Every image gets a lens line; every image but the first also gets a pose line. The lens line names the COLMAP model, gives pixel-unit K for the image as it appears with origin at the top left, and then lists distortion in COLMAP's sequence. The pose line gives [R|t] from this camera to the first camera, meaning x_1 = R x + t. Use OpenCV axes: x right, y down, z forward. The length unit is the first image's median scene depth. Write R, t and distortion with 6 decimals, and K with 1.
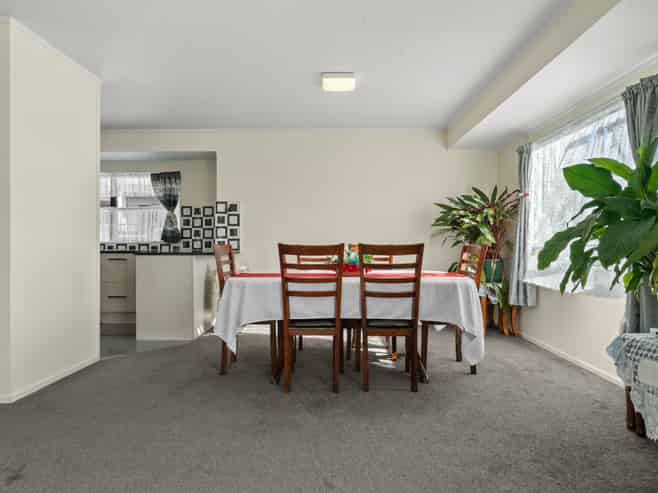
lens RADIAL K [[392.3, 0, 329.0], [0, 392.3, 246.5], [0, 0, 1]] dist [0.003188, 0.000413]
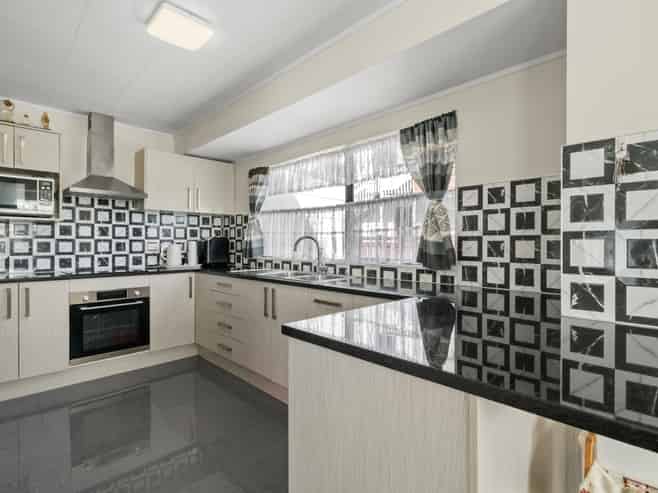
lens RADIAL K [[341.9, 0, 329.0], [0, 341.9, 246.5], [0, 0, 1]] dist [-0.003241, -0.000183]
pose [[0.714202, 0.004228, -0.699927, -0.210520], [-0.003470, 0.999991, 0.002500, -0.036071], [0.699931, 0.000643, 0.714210, 0.624135]]
